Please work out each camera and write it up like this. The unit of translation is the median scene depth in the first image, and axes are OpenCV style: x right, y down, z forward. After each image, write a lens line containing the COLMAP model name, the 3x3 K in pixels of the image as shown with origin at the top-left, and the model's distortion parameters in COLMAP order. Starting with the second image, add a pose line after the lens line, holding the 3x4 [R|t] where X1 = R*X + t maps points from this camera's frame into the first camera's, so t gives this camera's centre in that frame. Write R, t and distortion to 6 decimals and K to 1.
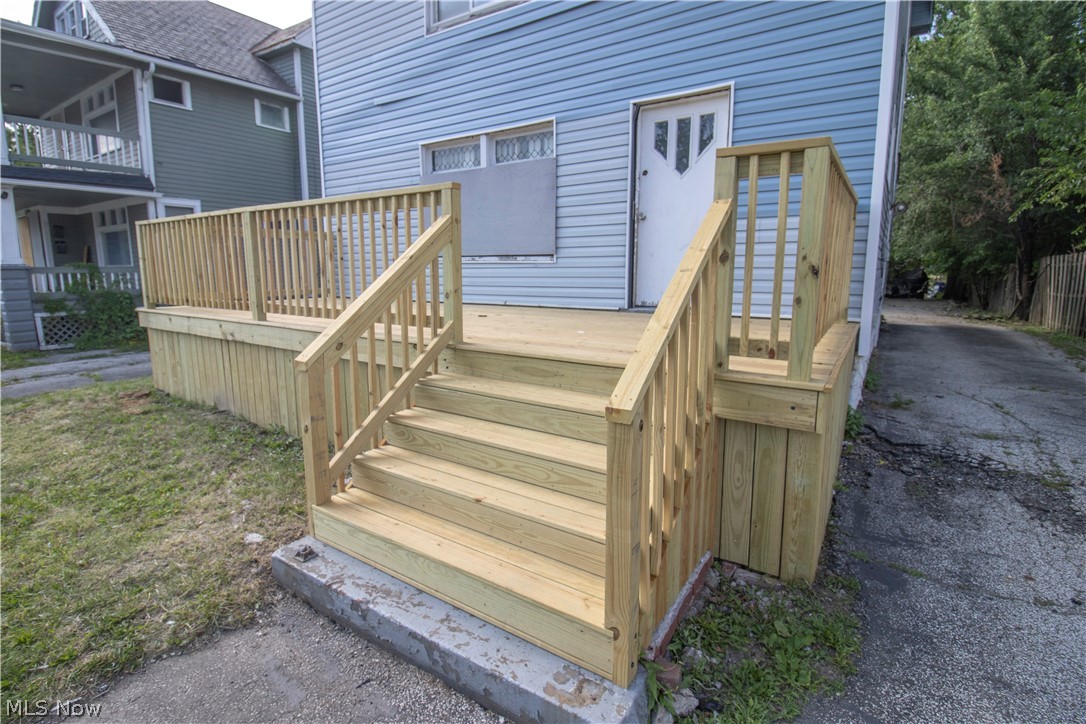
lens RADIAL K [[508.1, 0, 545.3], [0, 508.1, 355.4], [0, 0, 1]] dist [0.003154, -0.013101]
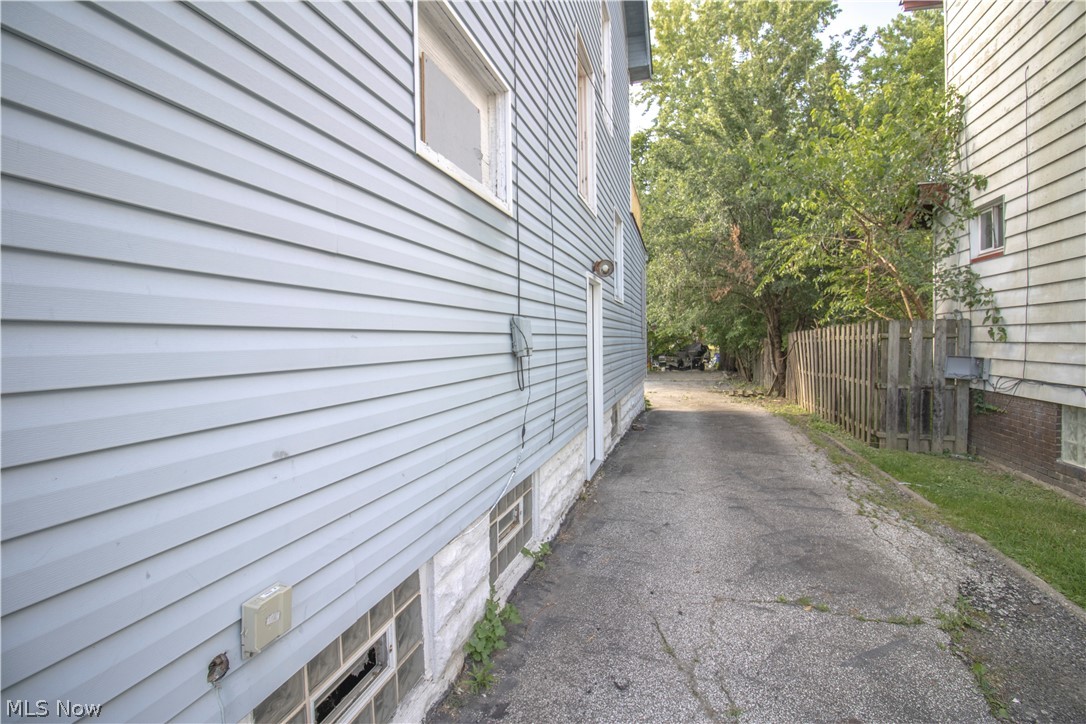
lens RADIAL K [[508.1, 0, 545.3], [0, 508.1, 355.4], [0, 0, 1]] dist [0.003154, -0.013101]
pose [[0.948544, -0.019269, 0.316060, 0.253800], [0.064818, 0.988826, -0.134242, -0.056115], [-0.309942, 0.147821, 0.939194, 0.254173]]
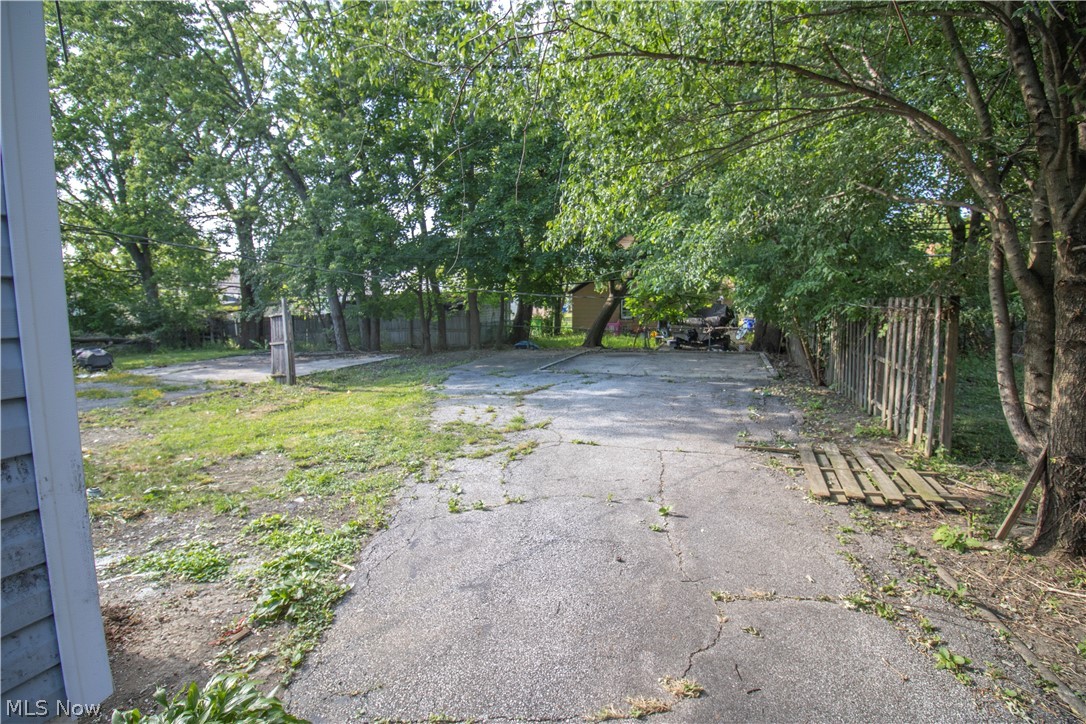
lens RADIAL K [[508.1, 0, 545.3], [0, 508.1, 355.4], [0, 0, 1]] dist [0.003154, -0.013101]
pose [[0.962695, -0.036767, 0.268079, 0.861624], [0.053780, 0.996959, -0.056394, -0.200968], [-0.265190, 0.068708, 0.961745, 1.076862]]
